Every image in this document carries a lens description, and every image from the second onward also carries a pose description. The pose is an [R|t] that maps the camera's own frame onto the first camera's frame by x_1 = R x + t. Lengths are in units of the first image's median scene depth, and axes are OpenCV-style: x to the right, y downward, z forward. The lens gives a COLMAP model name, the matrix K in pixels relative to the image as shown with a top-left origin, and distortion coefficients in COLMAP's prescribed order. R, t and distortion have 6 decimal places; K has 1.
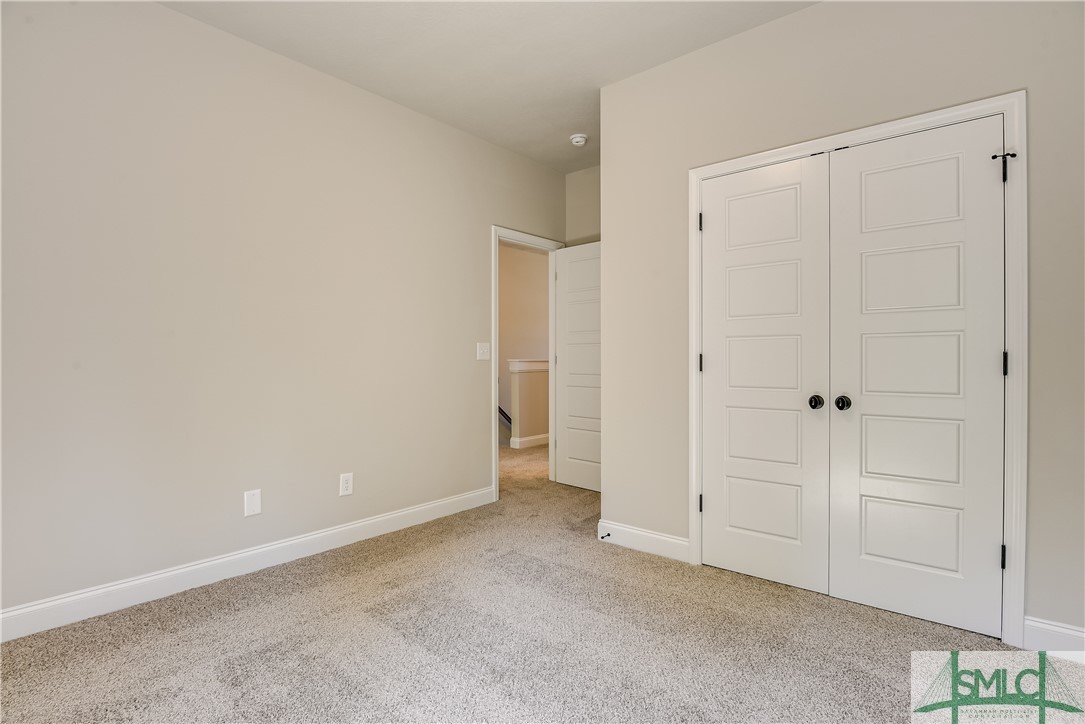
lens RADIAL K [[545.8, 0, 540.3], [0, 545.8, 357.6], [0, 0, 1]] dist [-0.014436, -0.000970]
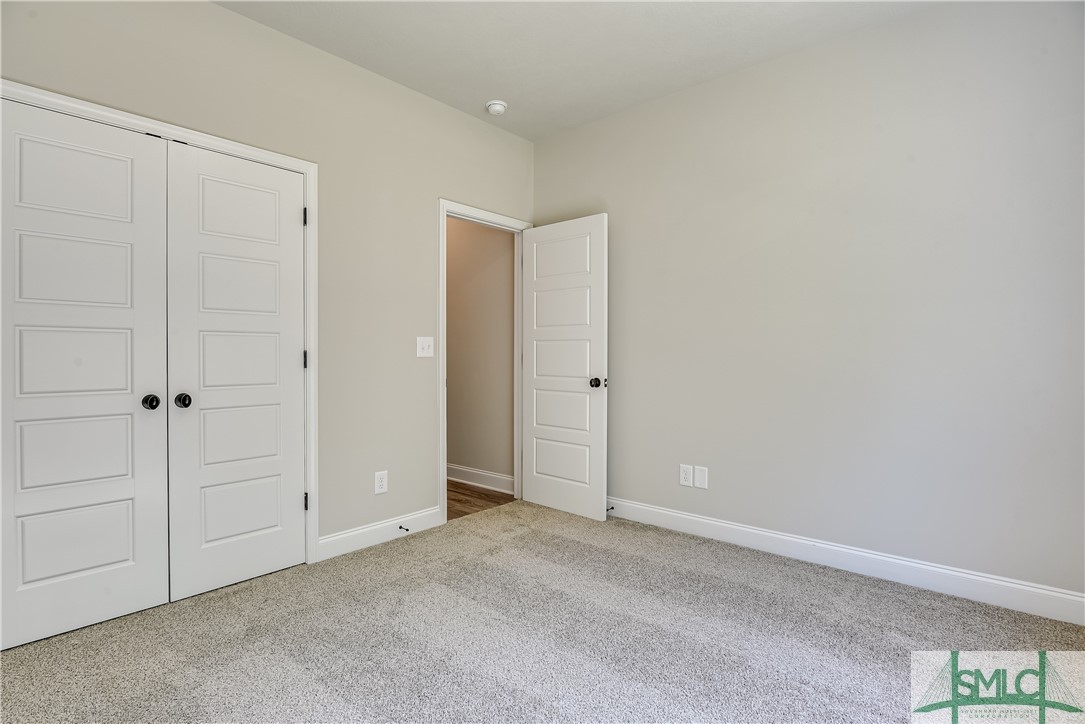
lens RADIAL K [[545.8, 0, 519.3], [0, 545.8, 355.1], [0, 0, 1]] dist [-0.014436, -0.000970]
pose [[0.009636, -0.000337, 0.999954, -0.429322], [-0.000942, 0.999999, 0.000346, 0.000341], [-0.999953, -0.000945, 0.009635, 0.381019]]
